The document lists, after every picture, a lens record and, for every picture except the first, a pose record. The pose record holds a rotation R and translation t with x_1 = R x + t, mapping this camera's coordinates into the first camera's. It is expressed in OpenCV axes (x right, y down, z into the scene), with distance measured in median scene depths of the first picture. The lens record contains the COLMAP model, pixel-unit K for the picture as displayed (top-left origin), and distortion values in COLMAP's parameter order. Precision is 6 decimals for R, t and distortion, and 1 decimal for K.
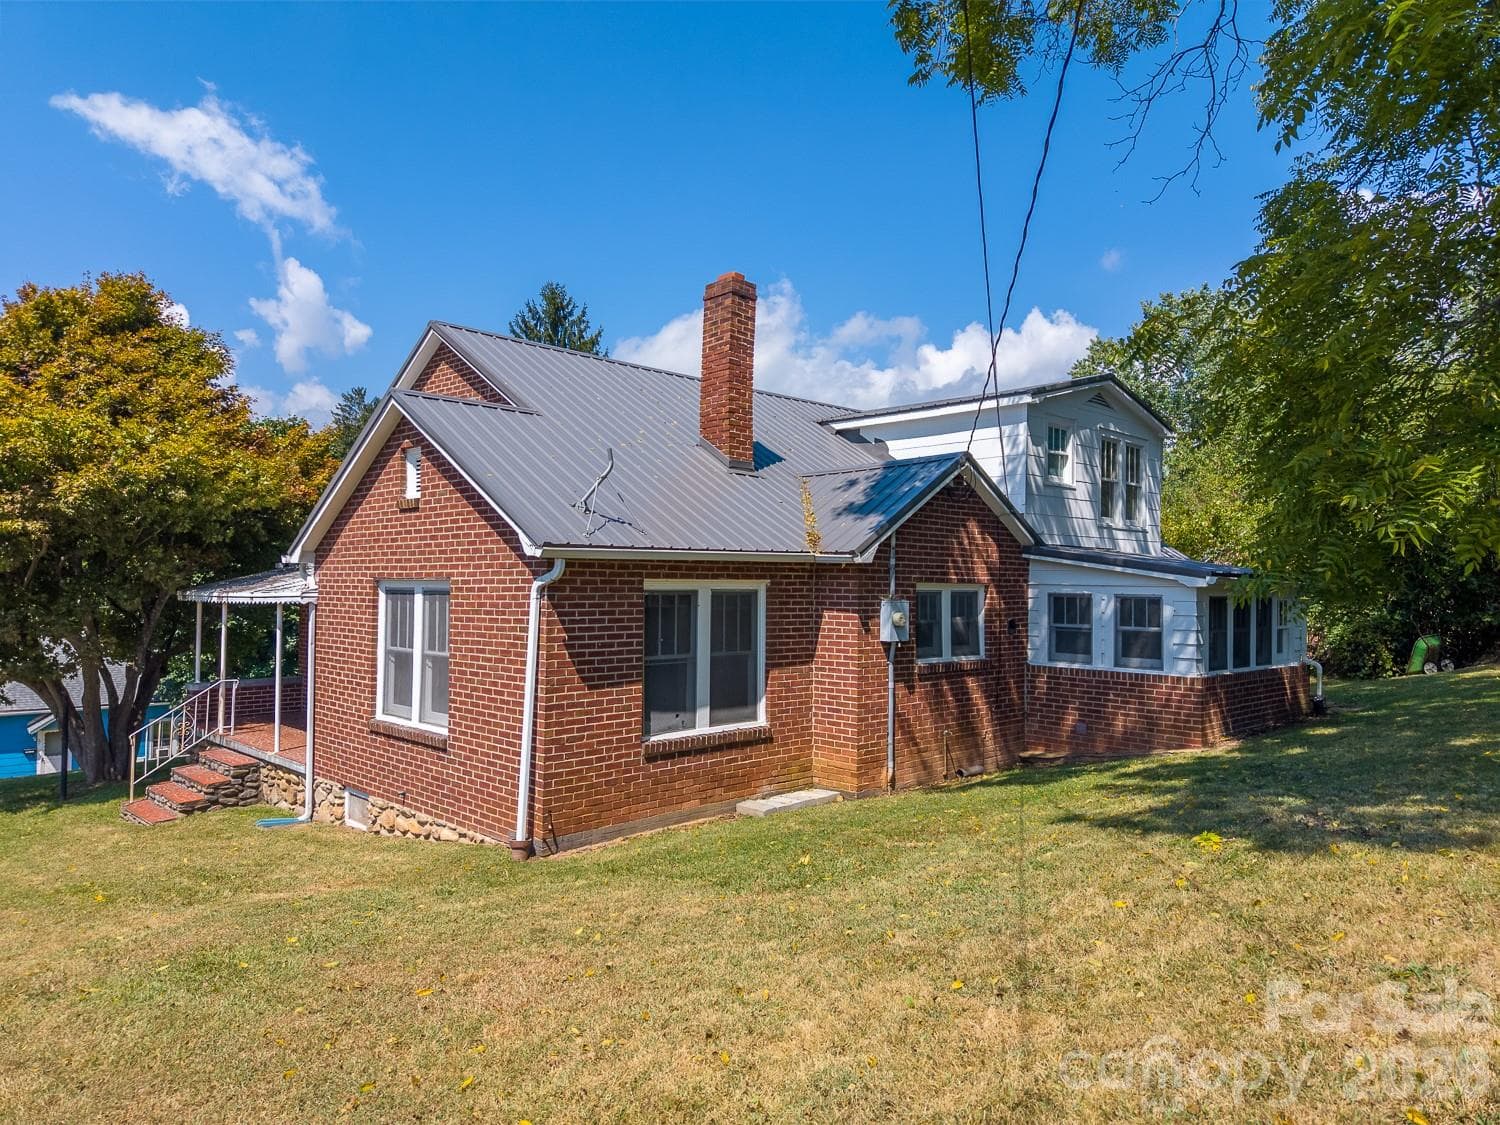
lens RADIAL K [[1002.0, 0, 744.8], [0, 1002.0, 569.9], [0, 0, 1]] dist [0.083901, -0.096127]
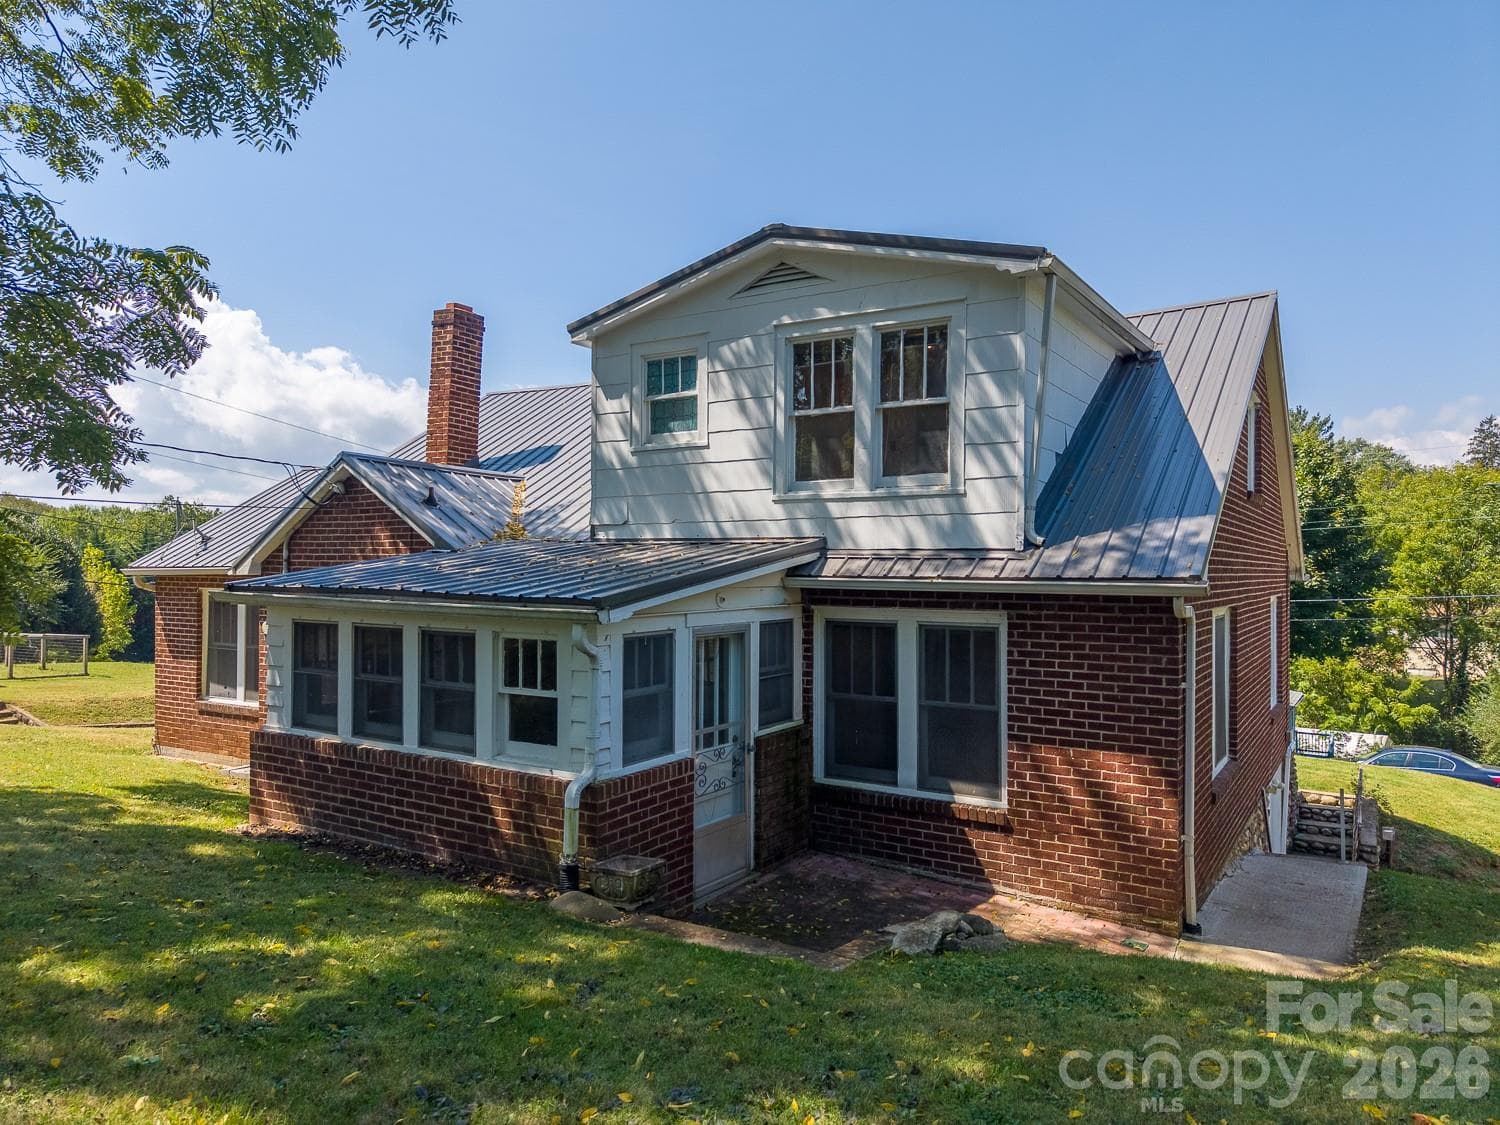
lens RADIAL K [[1002.0, 0, 744.8], [0, 1002.0, 569.9], [0, 0, 1]] dist [0.083901, -0.096127]
pose [[0.173819, -0.033980, -0.984191, 0.928324], [-0.020247, 0.999070, -0.038070, 0.014388], [0.984569, 0.026544, 0.172970, 0.940668]]
